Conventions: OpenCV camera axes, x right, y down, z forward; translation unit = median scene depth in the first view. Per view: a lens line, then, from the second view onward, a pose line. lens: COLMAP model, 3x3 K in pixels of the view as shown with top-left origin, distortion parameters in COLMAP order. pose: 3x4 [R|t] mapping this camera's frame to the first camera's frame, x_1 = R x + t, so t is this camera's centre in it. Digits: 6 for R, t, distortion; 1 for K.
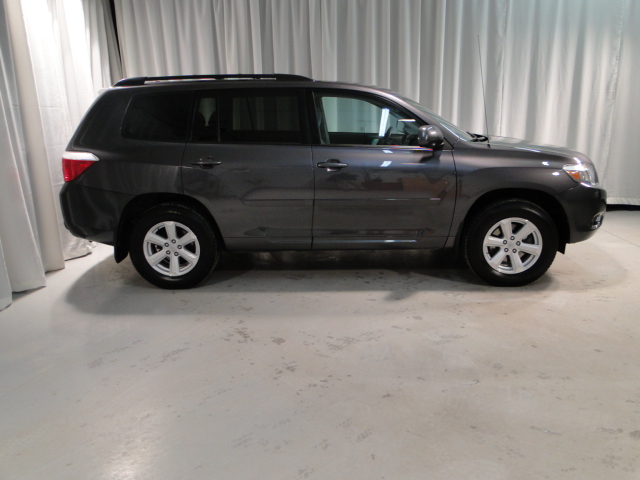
lens RADIAL K [[534.5, 0, 320.0], [0, 534.5, 240.0], [0, 0, 1]] dist [-0.001672, -0.008444]
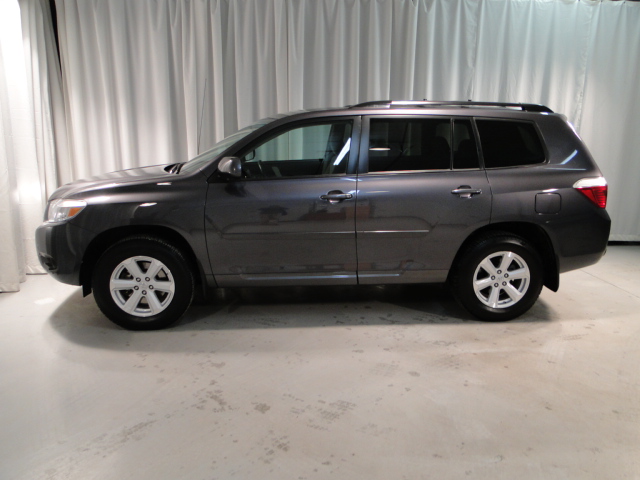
lens RADIAL K [[534.5, 0, 320.0], [0, 534.5, 240.0], [0, 0, 1]] dist [-0.001672, -0.008444]
pose [[0.992724, 0.009988, 0.120001, -0.089259], [-0.005325, 0.999221, -0.039111, -0.045386], [-0.120298, 0.038188, 0.992003, 0.131303]]
